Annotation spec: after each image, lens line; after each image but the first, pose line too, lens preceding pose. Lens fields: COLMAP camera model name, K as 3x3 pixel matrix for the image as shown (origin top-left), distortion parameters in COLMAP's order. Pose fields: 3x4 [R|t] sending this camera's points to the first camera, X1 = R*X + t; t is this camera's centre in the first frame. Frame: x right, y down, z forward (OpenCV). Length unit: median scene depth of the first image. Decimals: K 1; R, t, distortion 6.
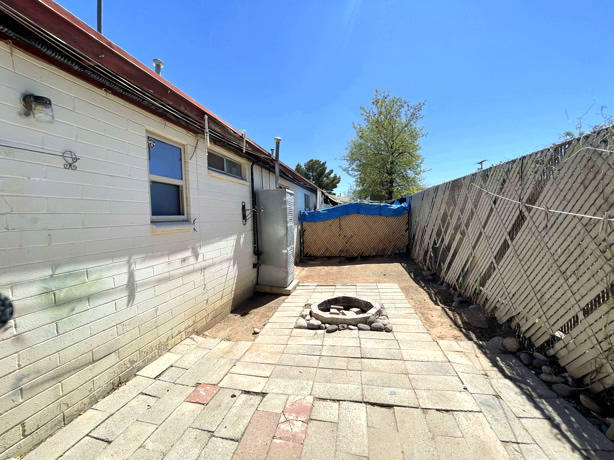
lens RADIAL K [[247.7, 0, 305.1], [0, 247.7, 227.3], [0, 0, 1]] dist [-0.009788, 0.003947]
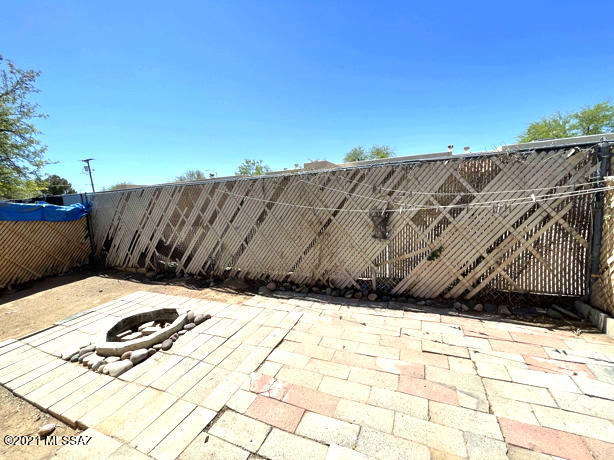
lens RADIAL K [[247.7, 0, 305.1], [0, 247.7, 227.3], [0, 0, 1]] dist [-0.009788, 0.003947]
pose [[0.208319, -0.081570, 0.974654, -0.586305], [0.087868, 0.994047, 0.064412, -0.021691], [-0.974106, 0.072223, 0.214246, 0.280675]]
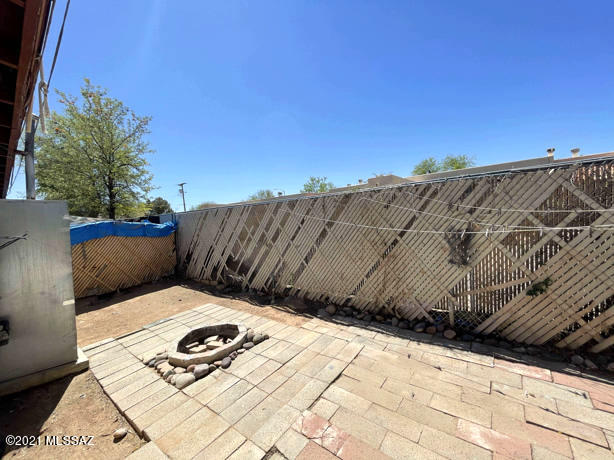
lens RADIAL K [[247.7, 0, 305.1], [0, 247.7, 227.3], [0, 0, 1]] dist [-0.009788, 0.003947]
pose [[0.449363, -0.019208, 0.893143, -0.531776], [0.083416, 0.996303, -0.020543, -0.038901], [-0.889446, 0.083733, 0.449304, 0.279955]]
